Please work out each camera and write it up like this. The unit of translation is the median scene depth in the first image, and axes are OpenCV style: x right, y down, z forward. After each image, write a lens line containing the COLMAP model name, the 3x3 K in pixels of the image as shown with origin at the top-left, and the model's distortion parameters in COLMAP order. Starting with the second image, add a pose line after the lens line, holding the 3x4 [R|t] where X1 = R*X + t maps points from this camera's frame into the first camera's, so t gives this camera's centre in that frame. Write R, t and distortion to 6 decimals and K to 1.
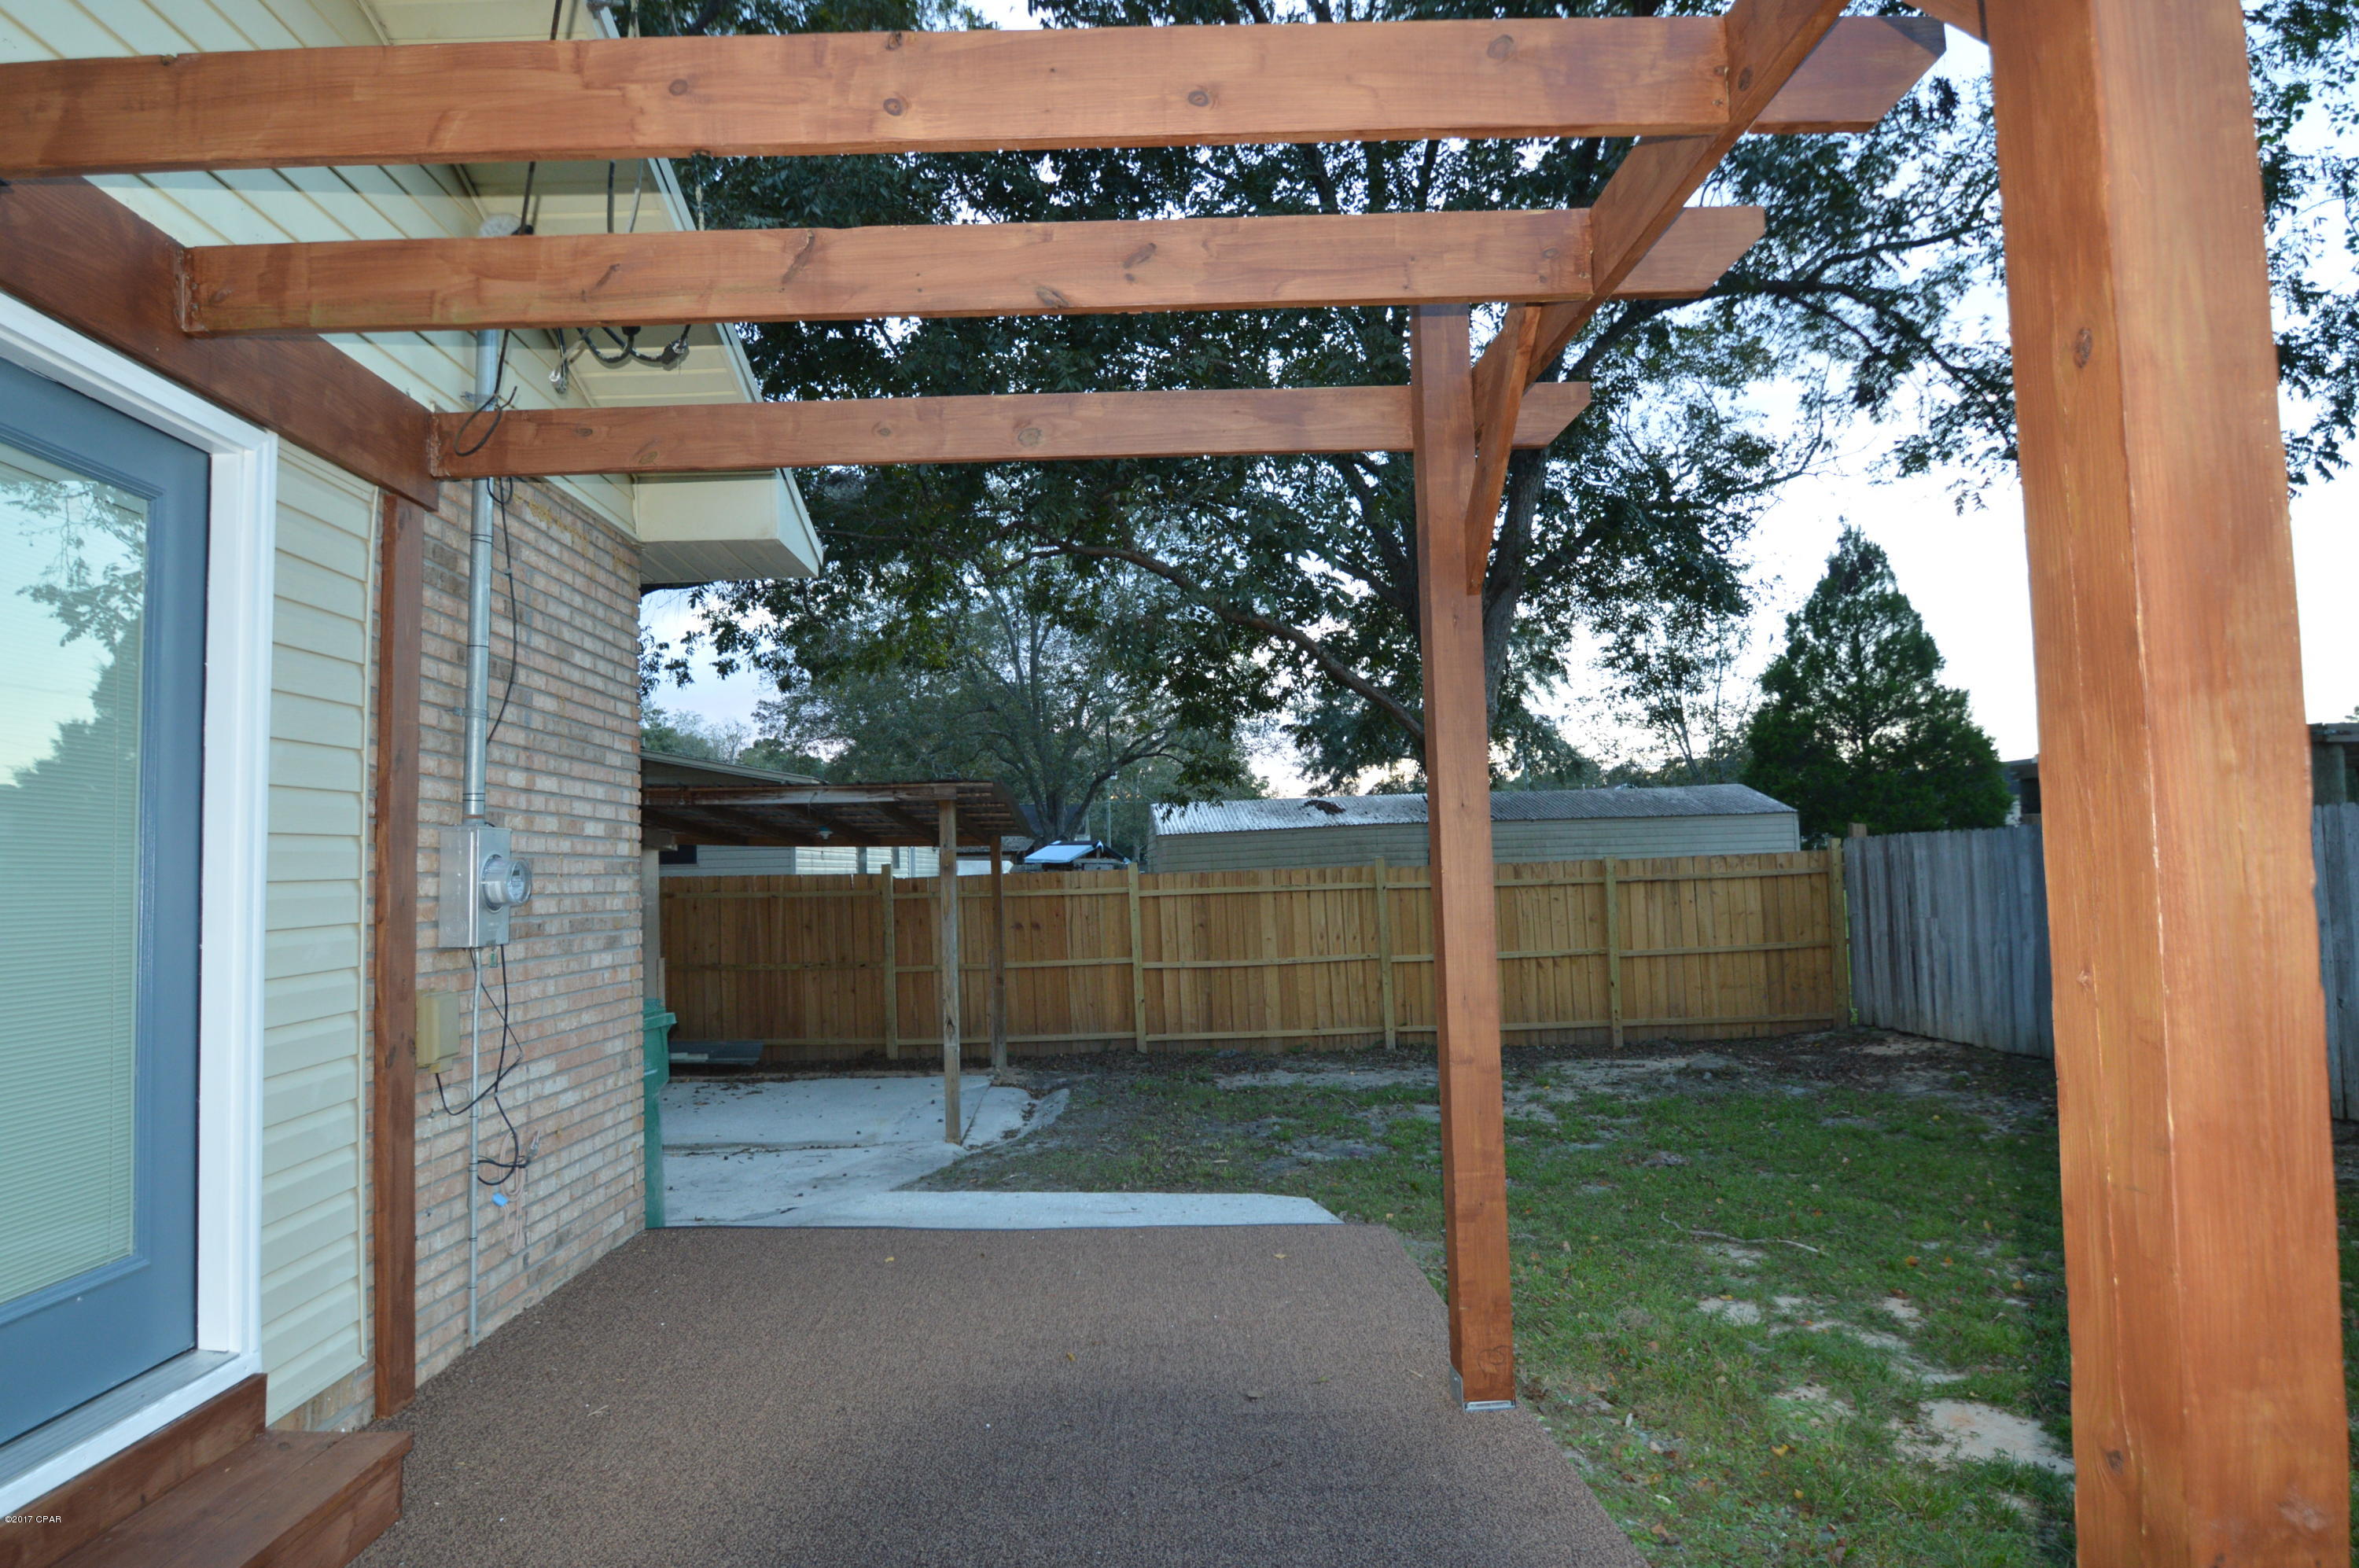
lens RADIAL K [[1300.1, 0, 1160.6], [0, 1300.1, 794.6], [0, 0, 1]] dist [-0.023507, -0.004090]
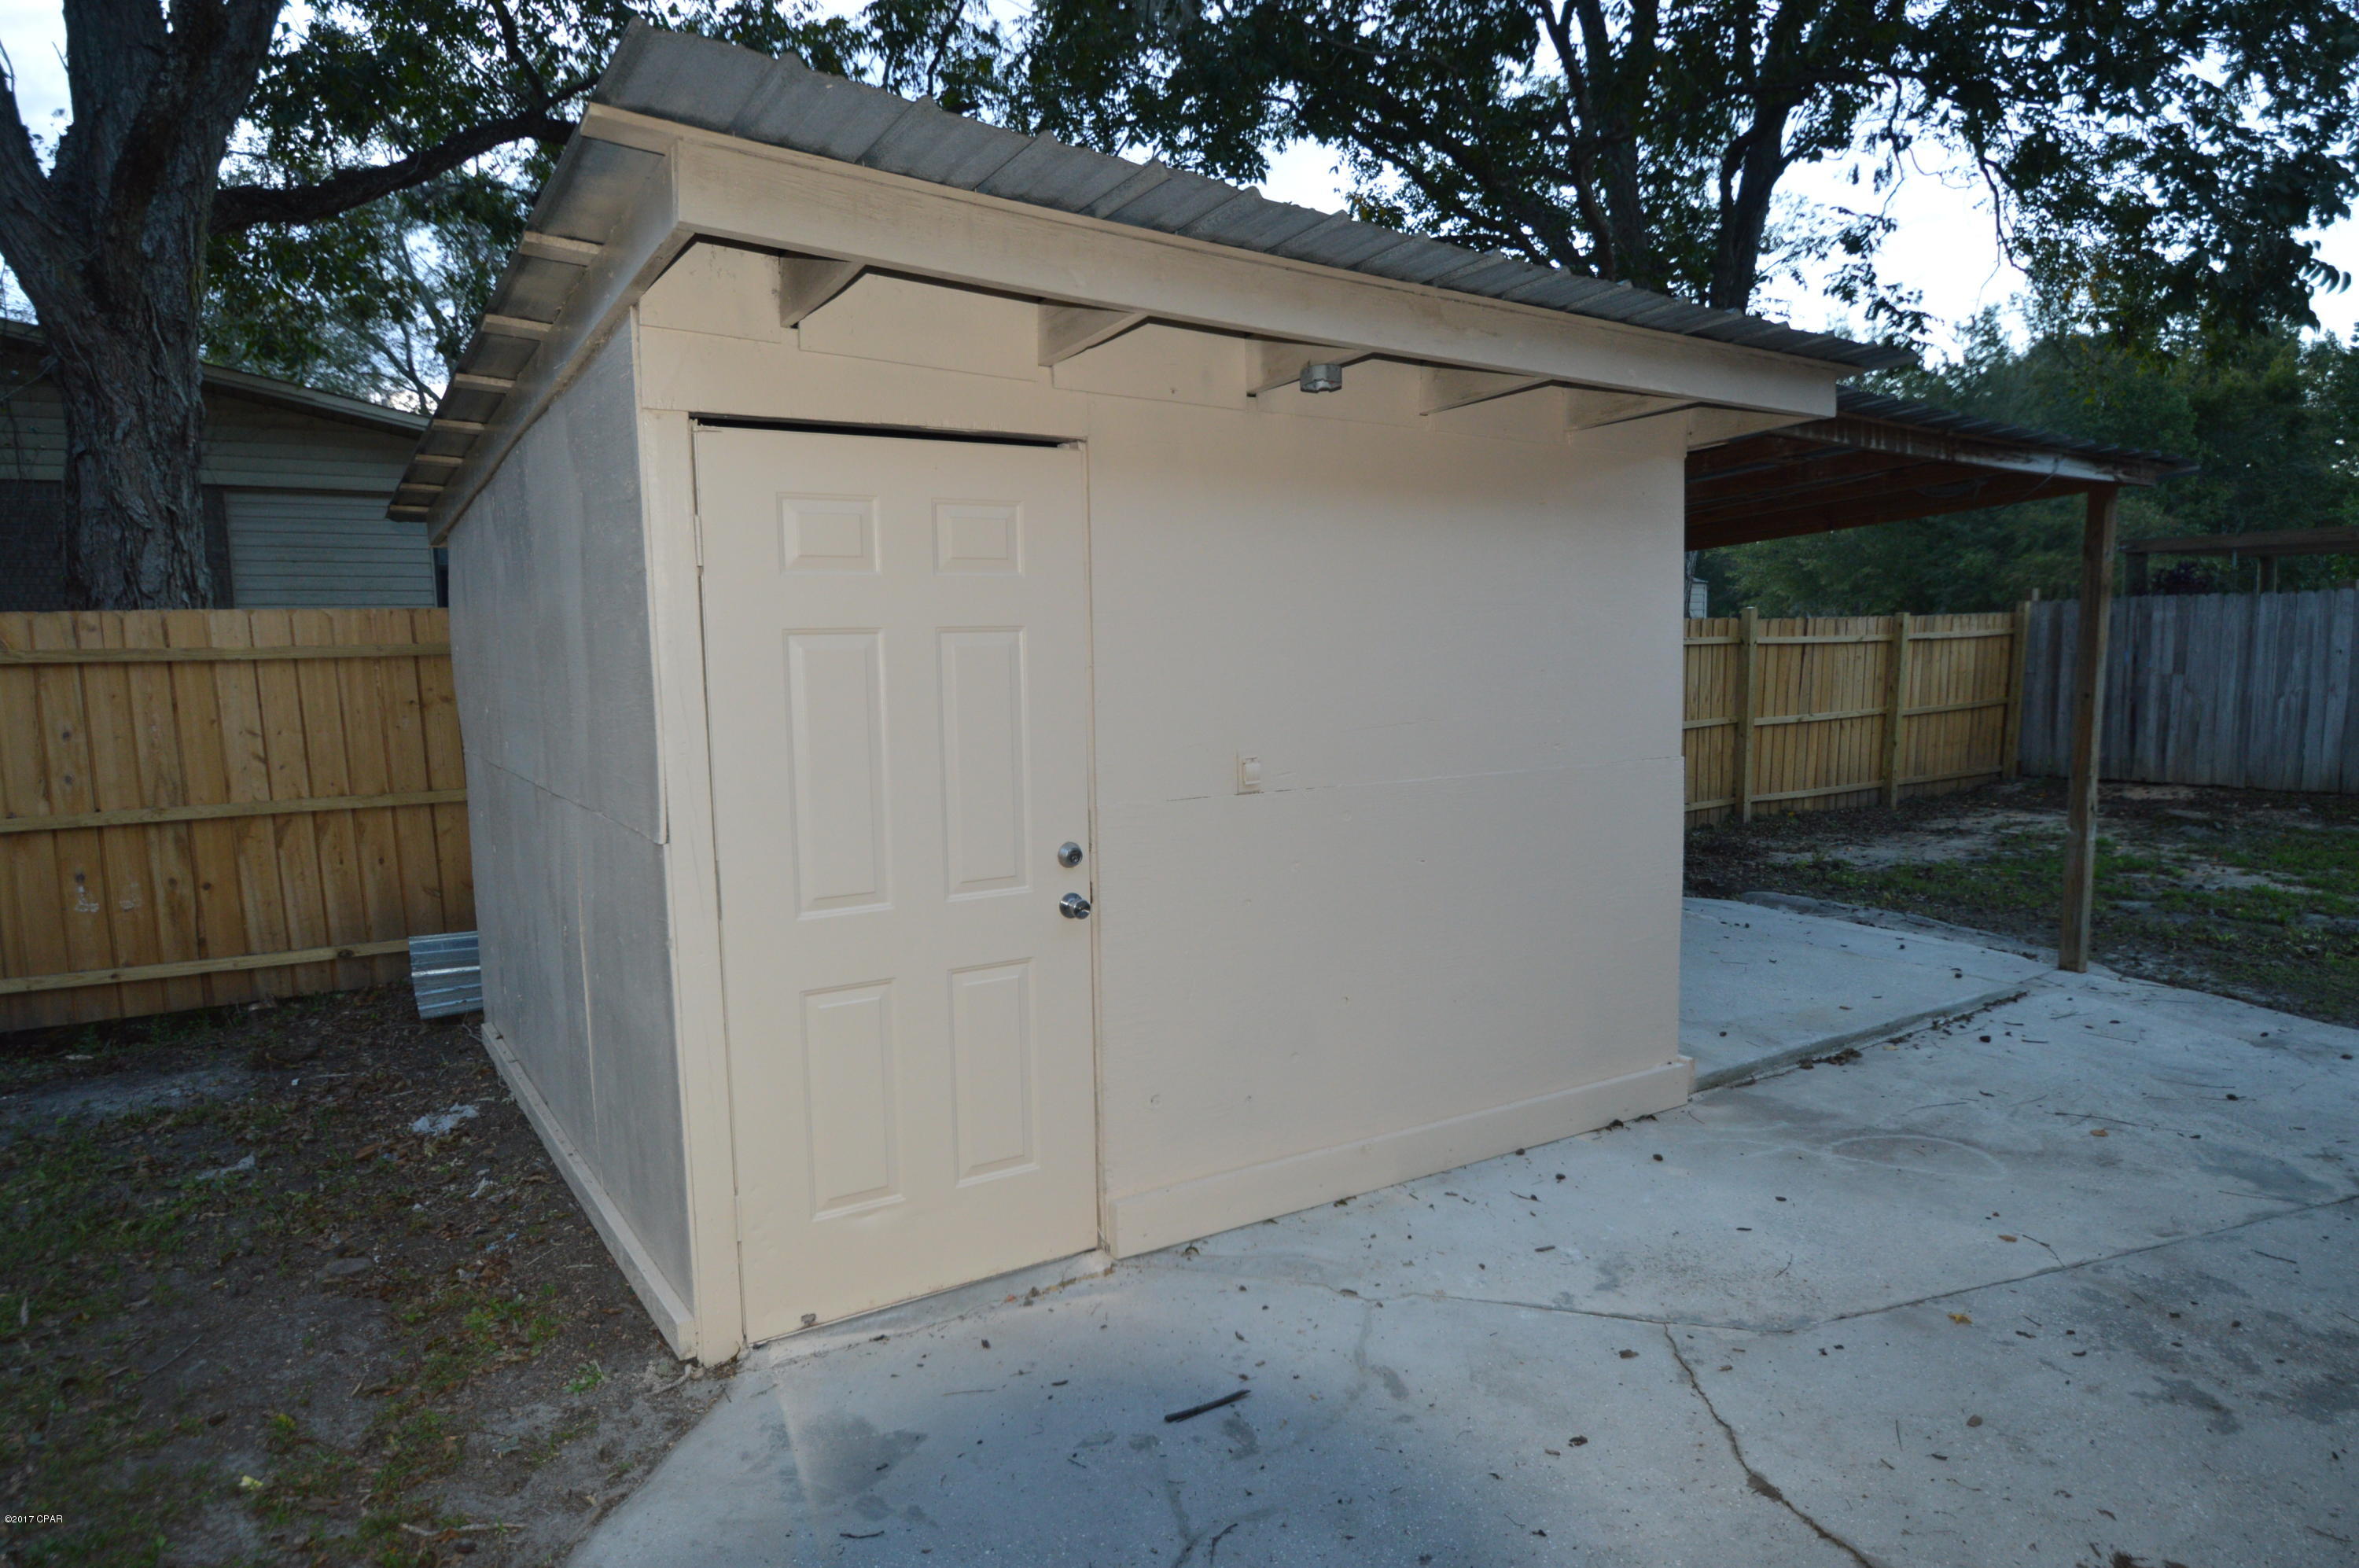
lens RADIAL K [[1300.1, 0, 1160.6], [0, 1300.1, 794.6], [0, 0, 1]] dist [-0.023507, -0.004090]
pose [[0.866144, -0.045519, 0.497718, -0.613256], [-0.039225, 0.986582, 0.158488, 0.050545], [-0.498254, -0.156796, 0.852736, 0.434796]]
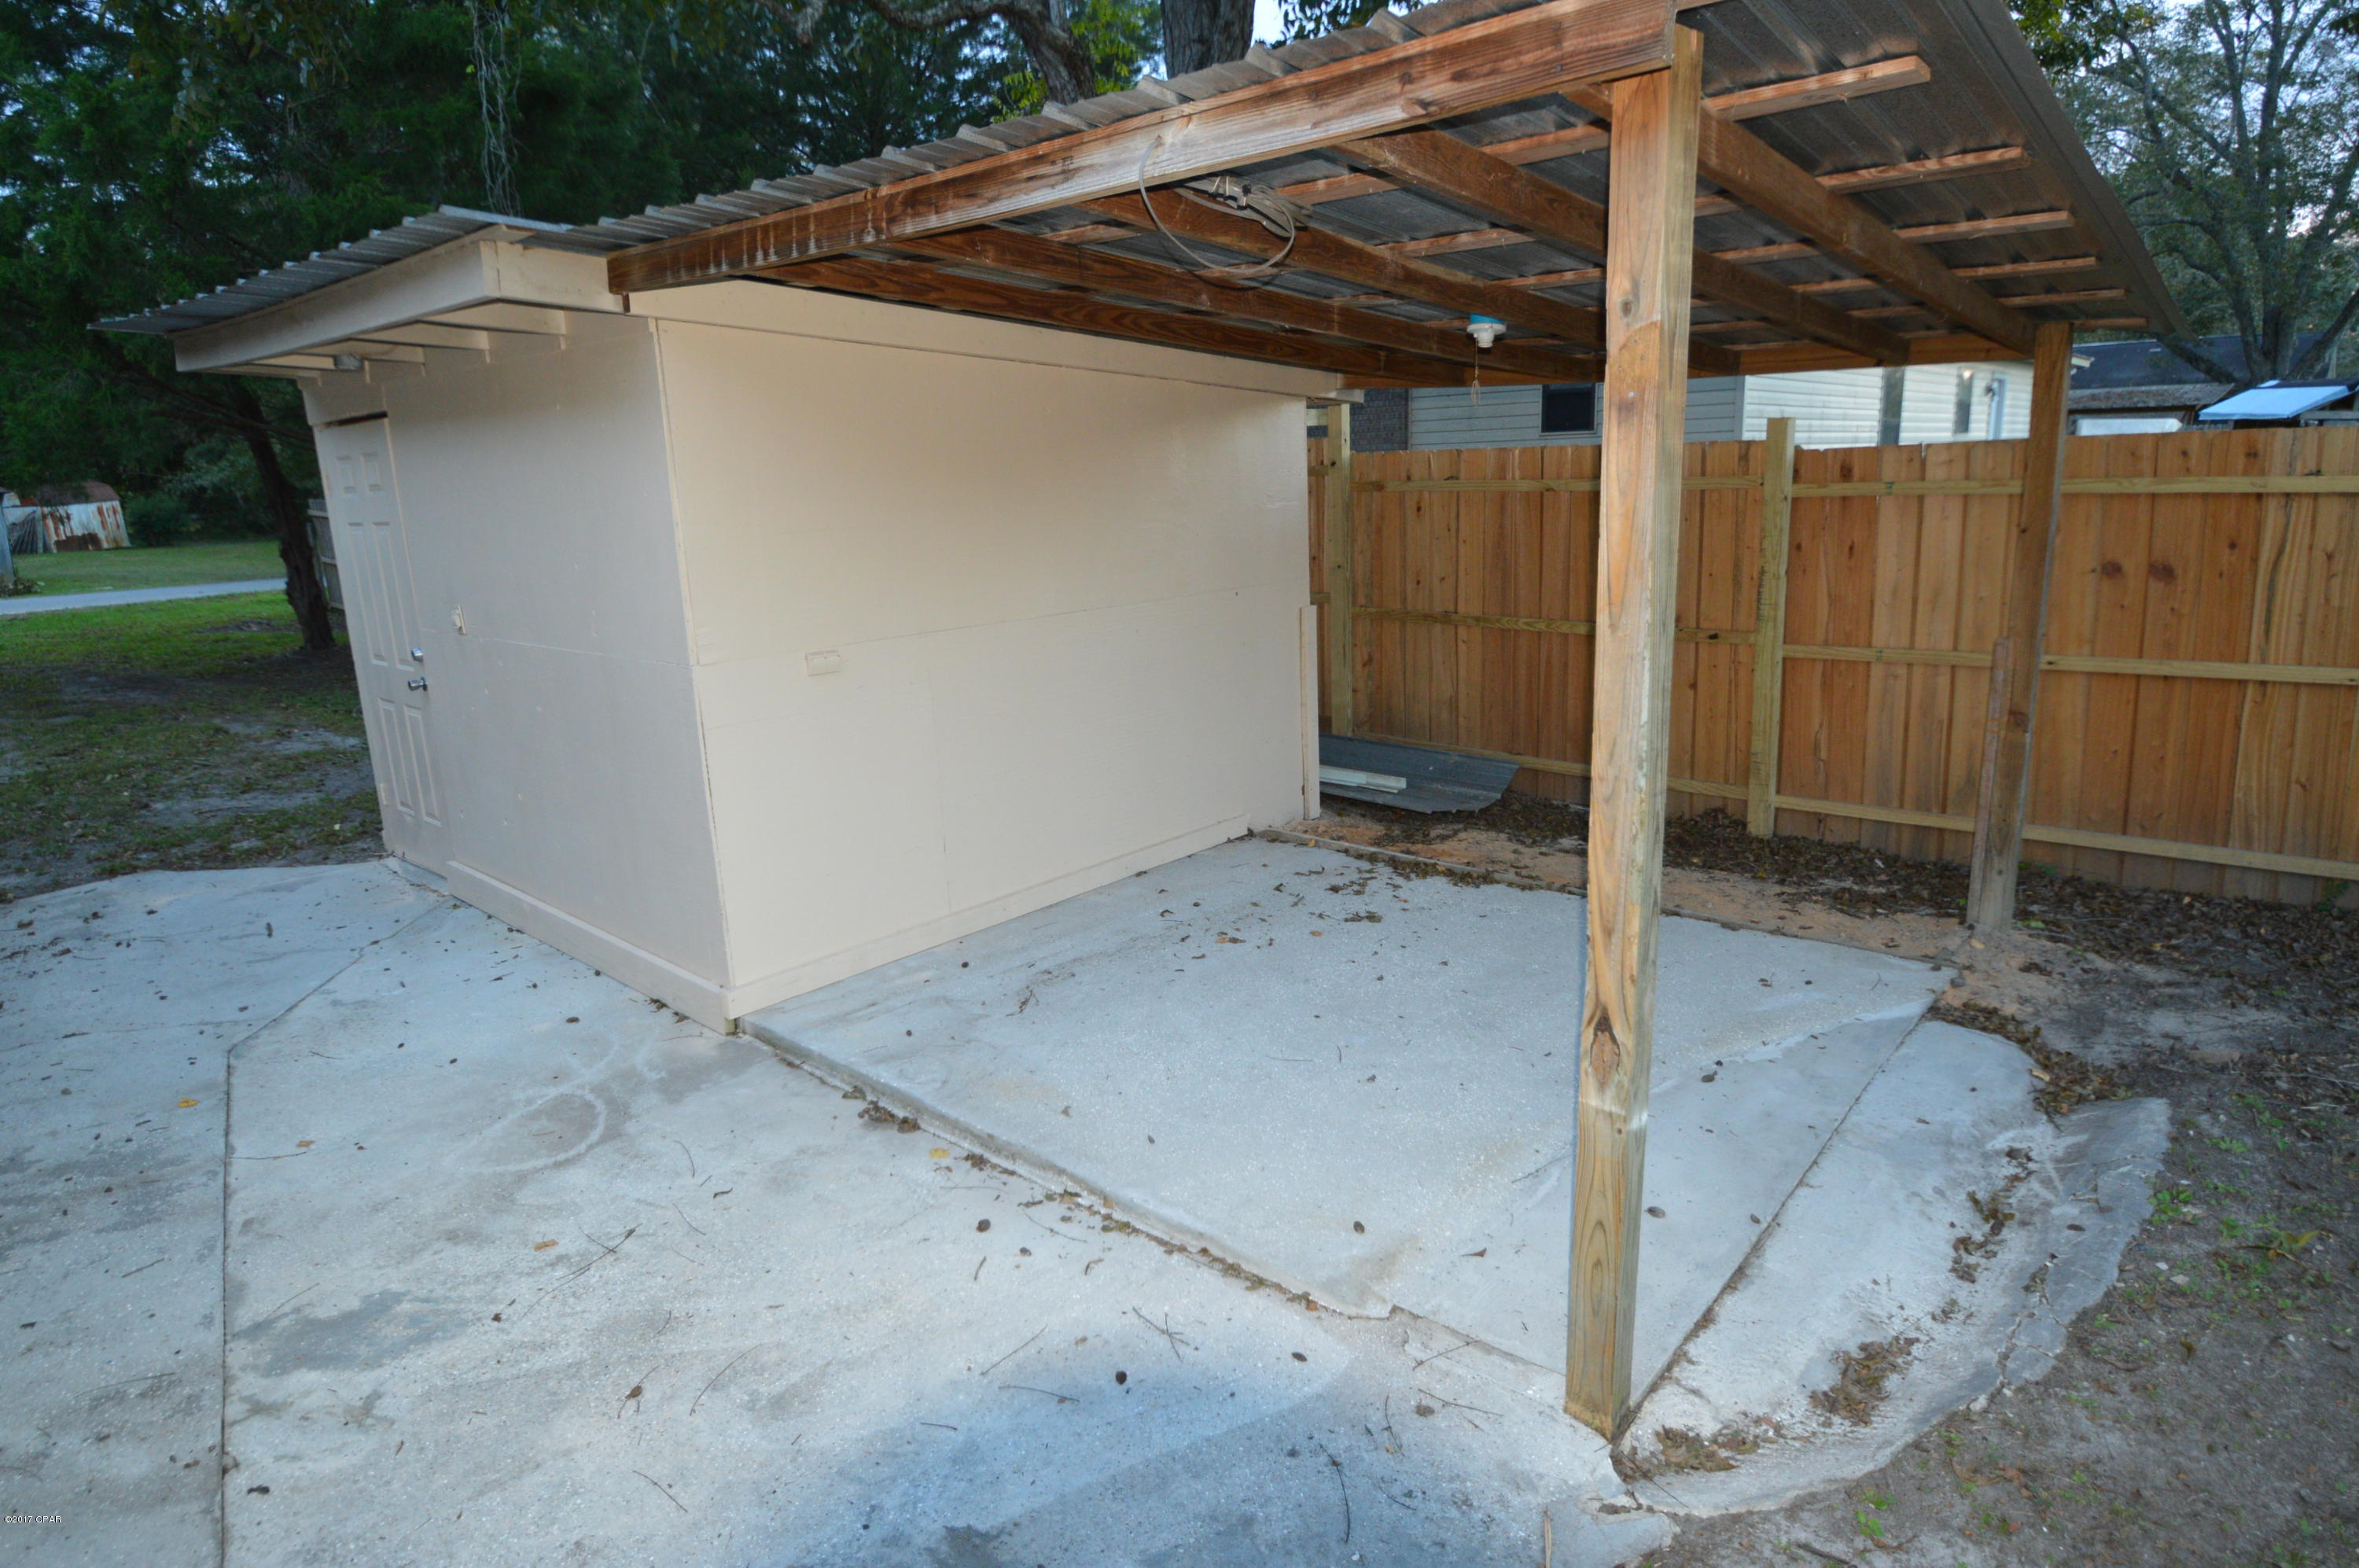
lens RADIAL K [[1340.1, 0, 1179.5], [0, 1340.1, 784.0], [0, 0, 1]] dist [0.002713, -0.024597]
pose [[0.730707, 0.155947, -0.664641, -0.035732], [0.053678, 0.957422, 0.283657, 0.032361], [0.680577, -0.242947, 0.691224, 0.506238]]
